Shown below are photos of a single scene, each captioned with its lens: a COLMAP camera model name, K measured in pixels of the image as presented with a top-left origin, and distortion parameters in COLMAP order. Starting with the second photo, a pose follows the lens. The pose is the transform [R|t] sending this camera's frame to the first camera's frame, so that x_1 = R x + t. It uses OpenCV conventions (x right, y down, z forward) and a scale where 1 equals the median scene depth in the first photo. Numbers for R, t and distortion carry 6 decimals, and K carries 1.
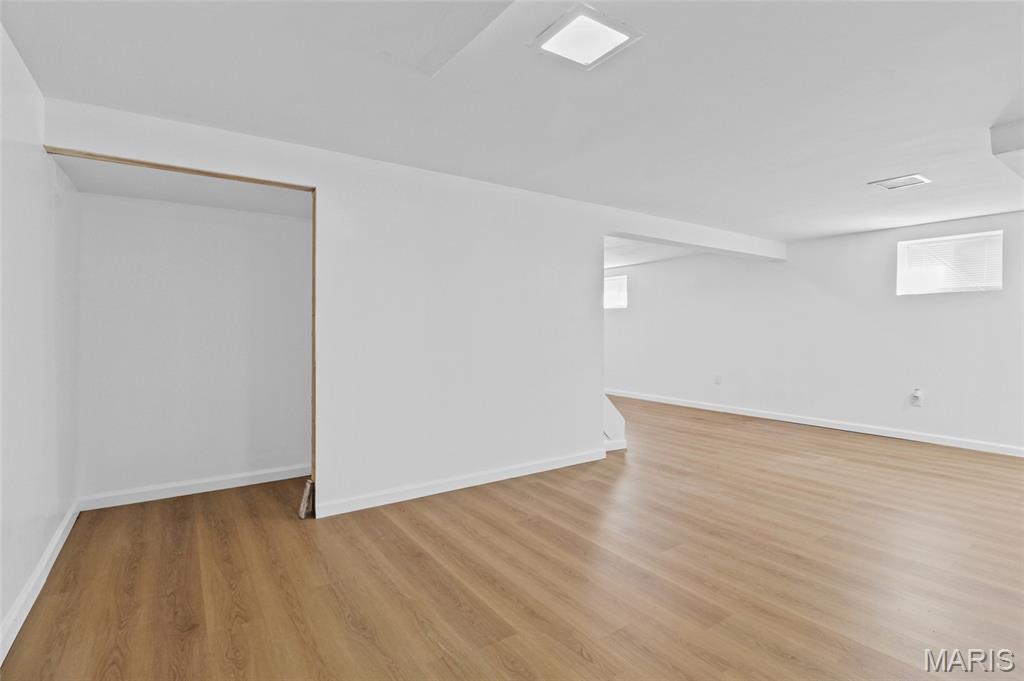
lens RADIAL K [[484.9, 0, 518.0], [0, 484.9, 337.5], [0, 0, 1]] dist [0.000967, 0.000063]
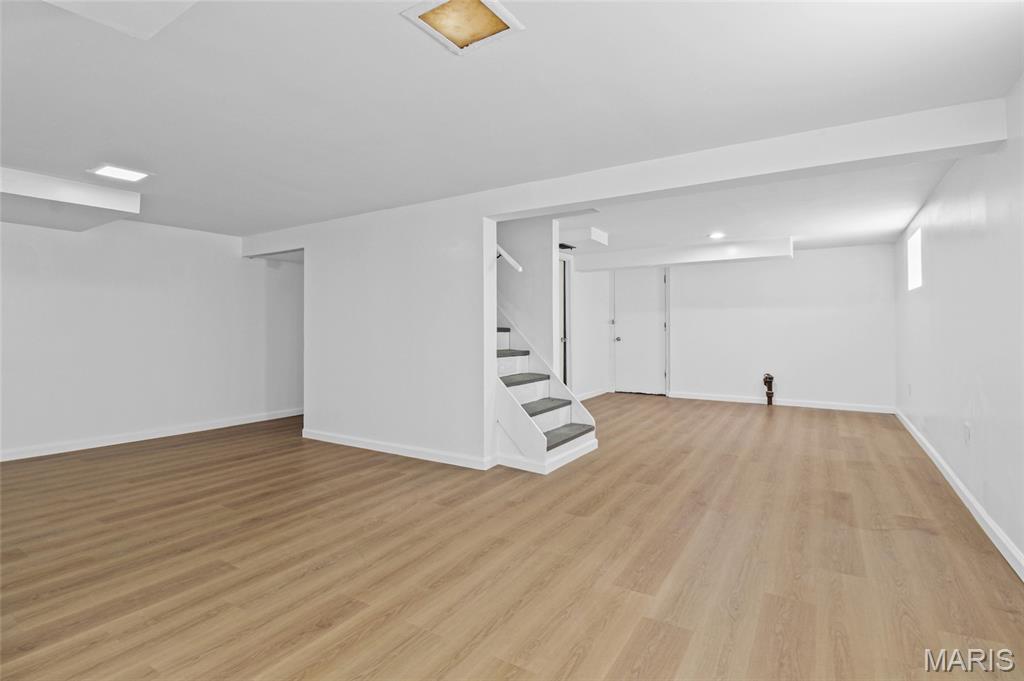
lens RADIAL K [[484.9, 0, 516.5], [0, 484.9, 335.7], [0, 0, 1]] dist [0.000967, 0.000063]
pose [[0.374329, 0.004189, -0.927287, 1.476162], [0.005814, 0.999960, 0.006864, -0.000973], [0.927278, -0.007961, 0.374289, 1.050424]]
